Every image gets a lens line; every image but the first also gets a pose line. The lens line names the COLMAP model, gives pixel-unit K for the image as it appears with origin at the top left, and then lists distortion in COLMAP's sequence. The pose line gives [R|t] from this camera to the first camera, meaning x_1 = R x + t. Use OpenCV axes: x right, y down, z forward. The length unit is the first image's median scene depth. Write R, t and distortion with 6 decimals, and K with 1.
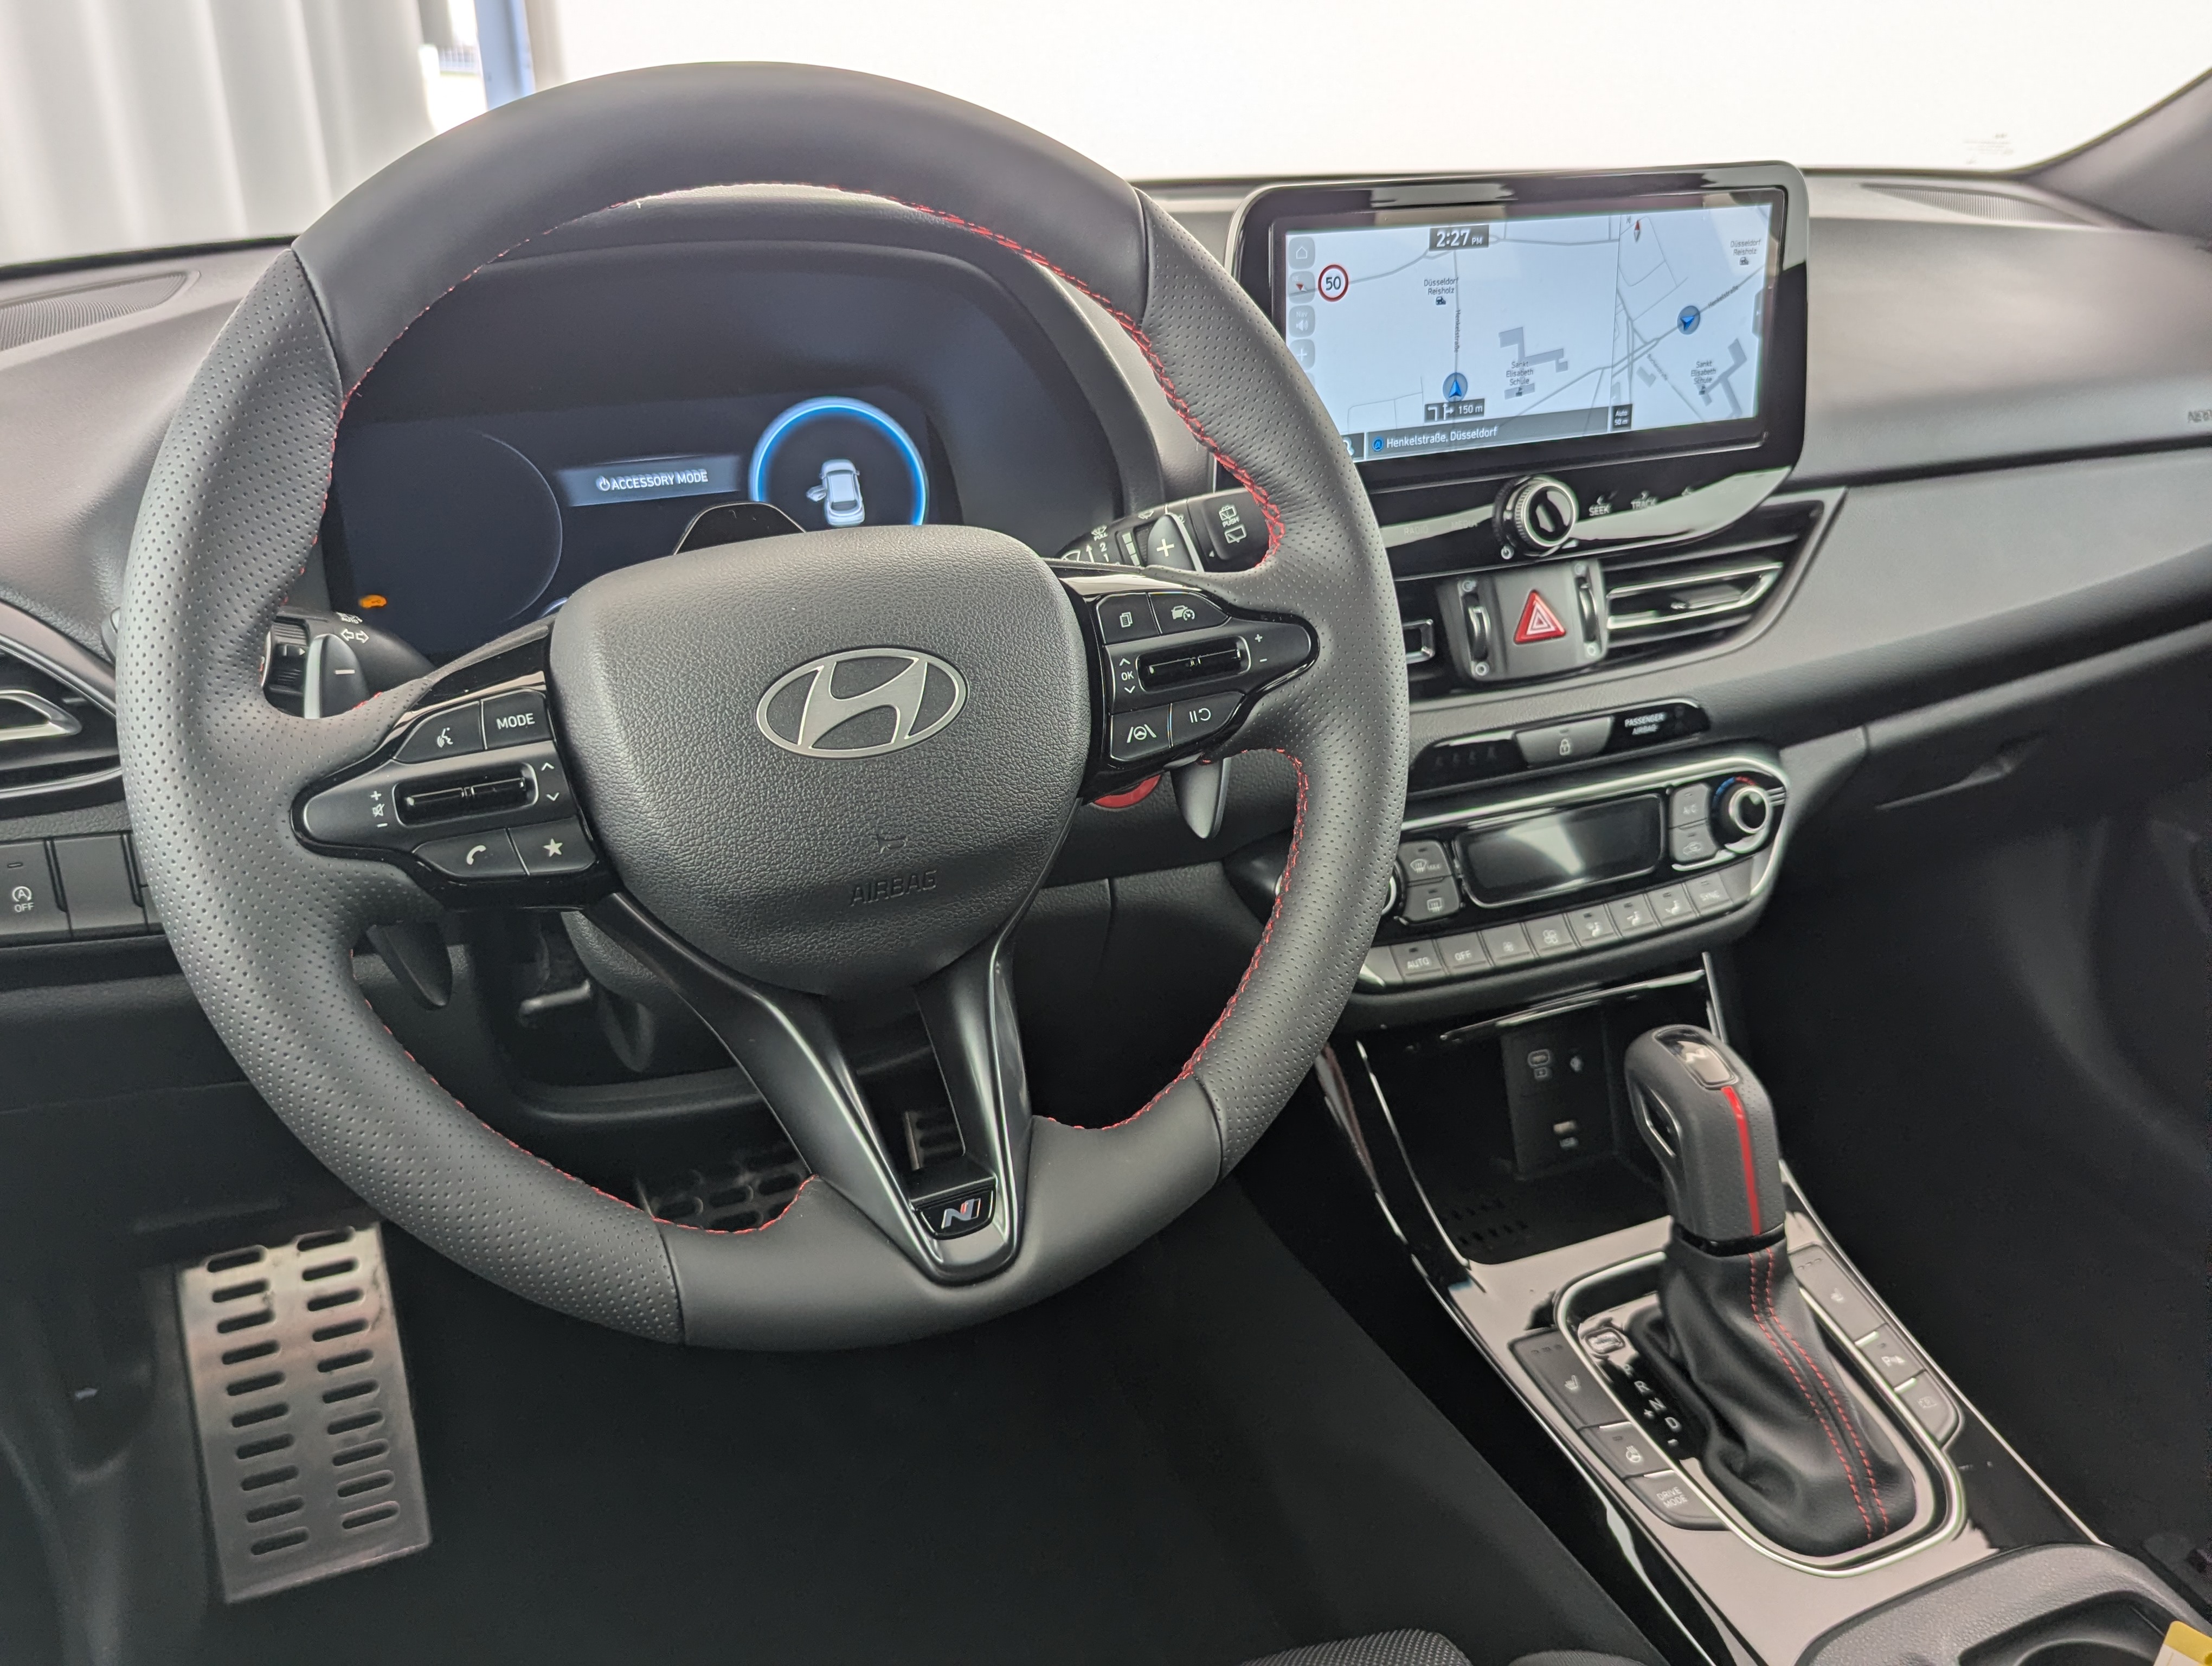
lens RADIAL K [[1815.4, 0, 1088.7], [0, 1815.4, 816.7], [0, 0, 1]] dist [0.048500, -0.053944]
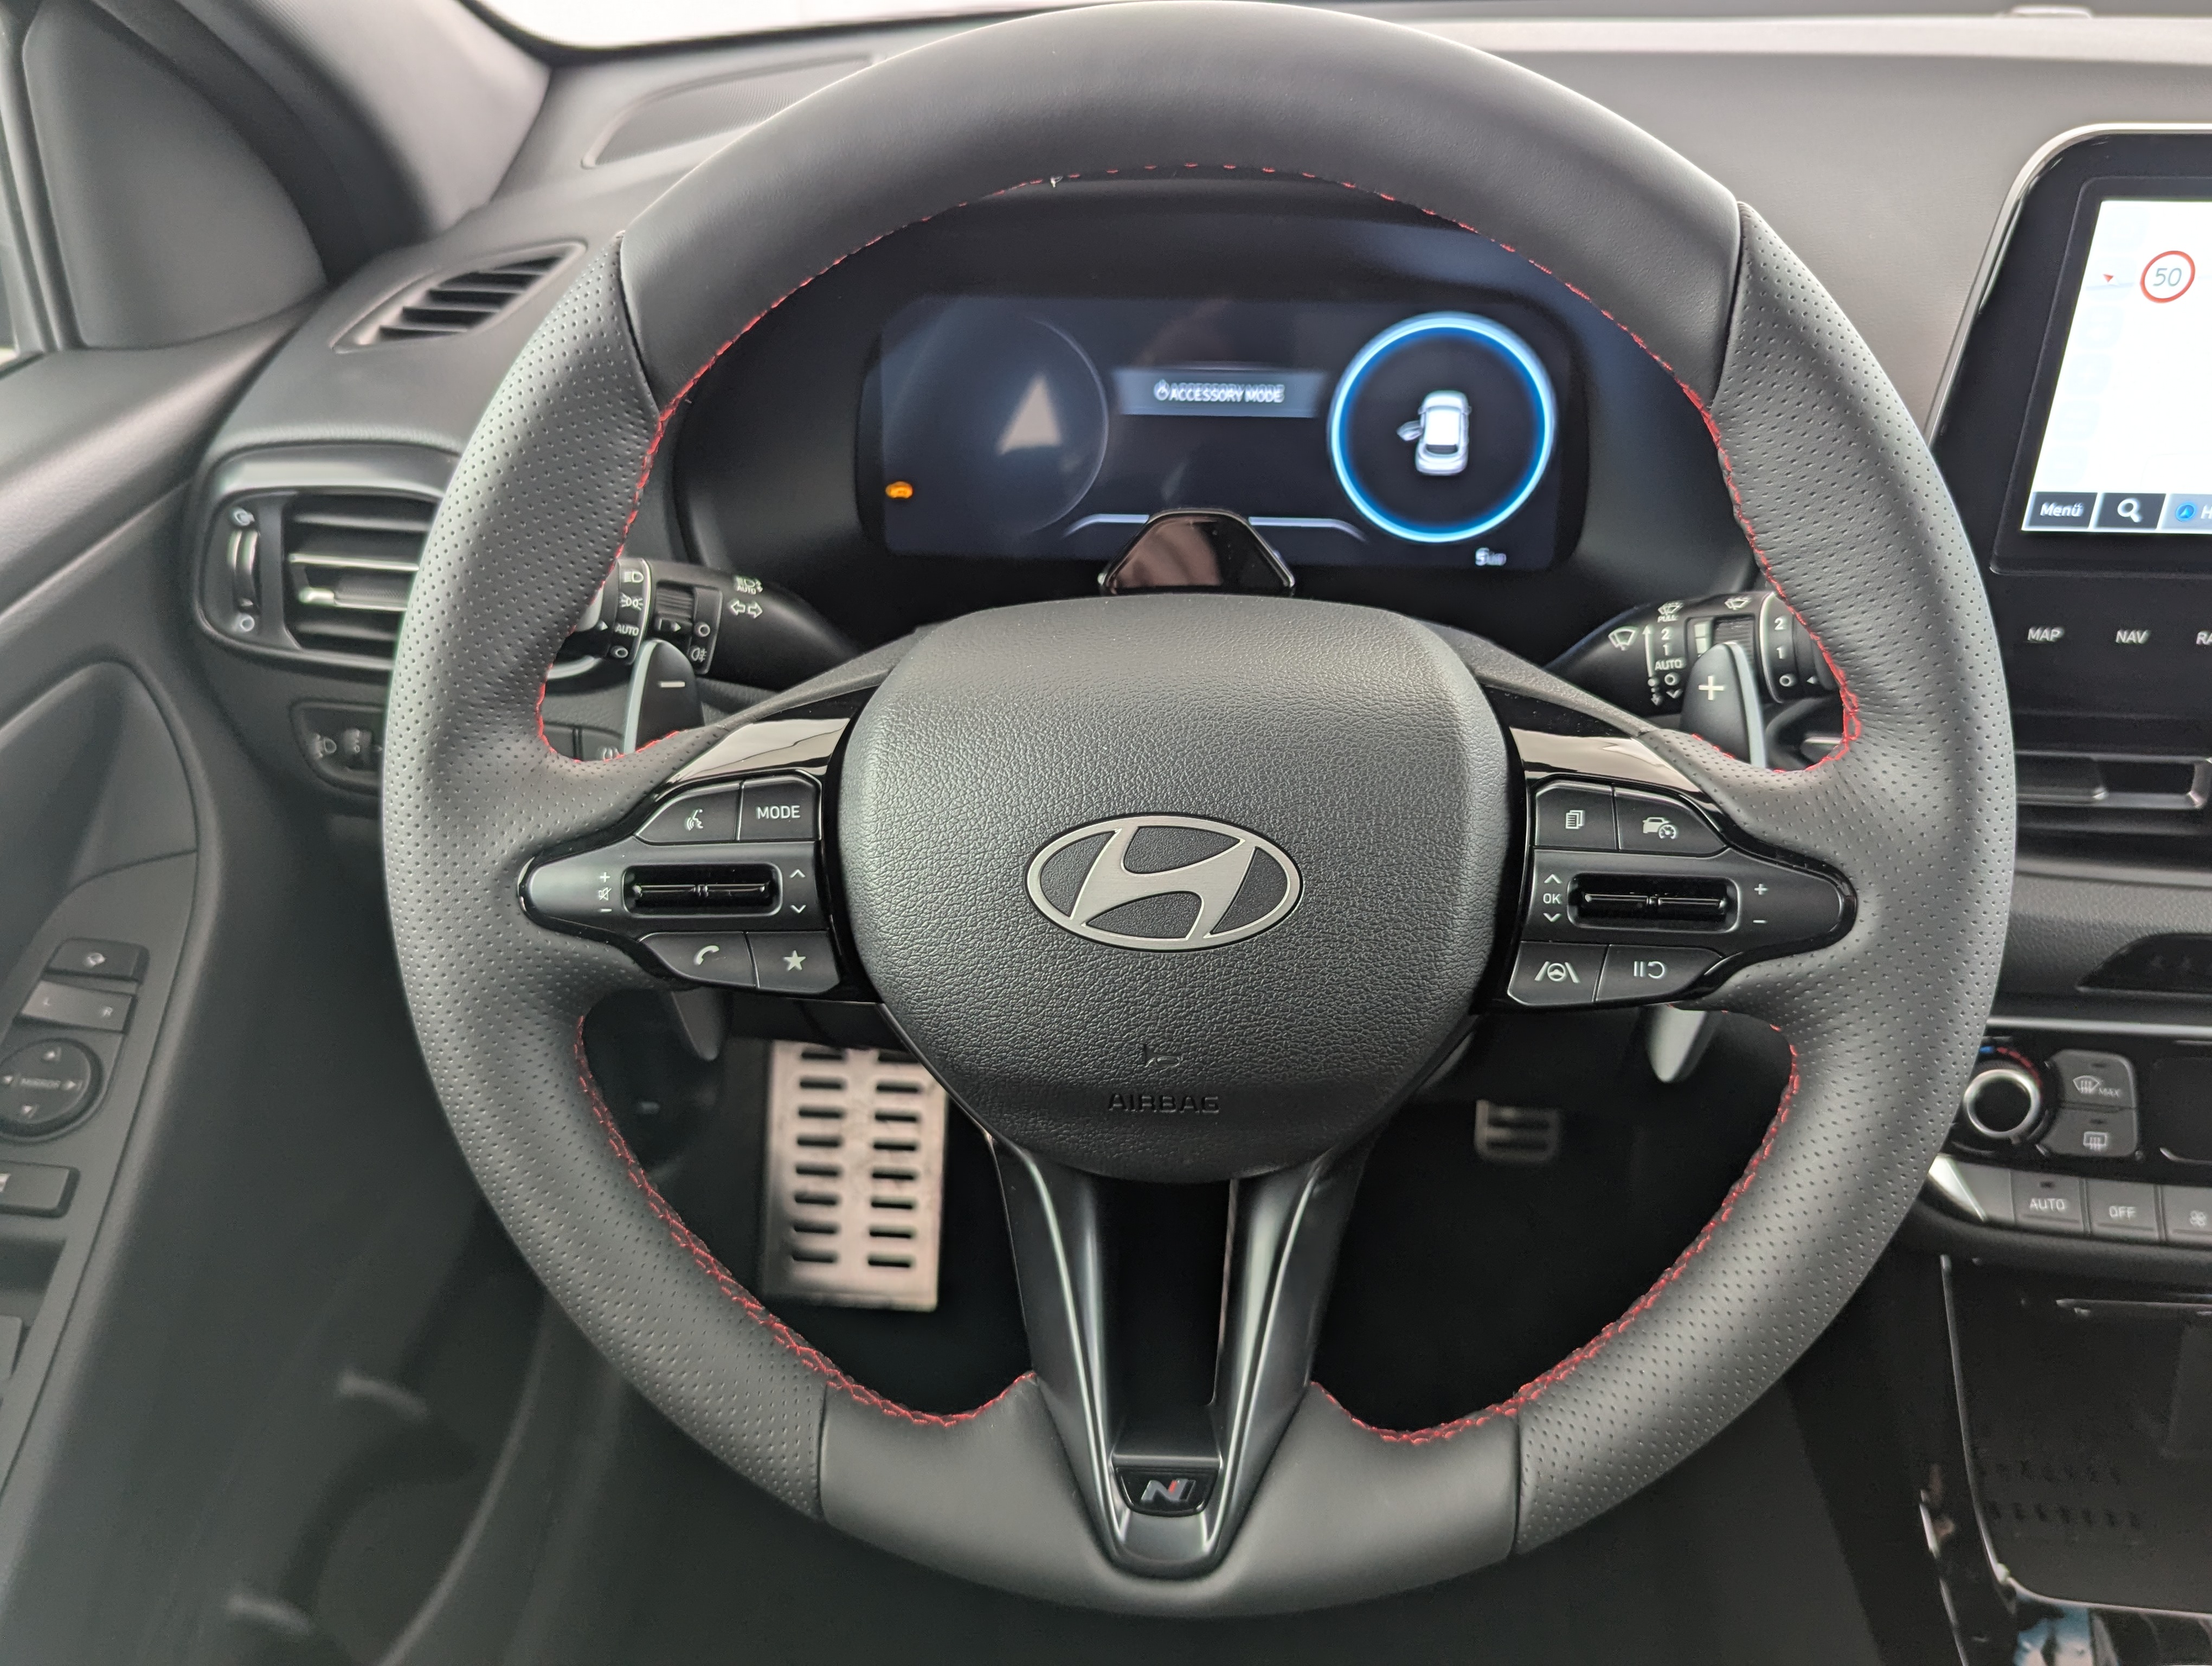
lens RADIAL K [[1815.4, 0, 1086.5], [0, 1815.4, 820.8], [0, 0, 1]] dist [0.048500, -0.053944]
pose [[0.878077, 0.256120, -0.404208, 0.140759], [-0.181061, 0.959730, 0.214790, -0.223954], [0.442943, -0.115416, 0.889090, 0.258717]]
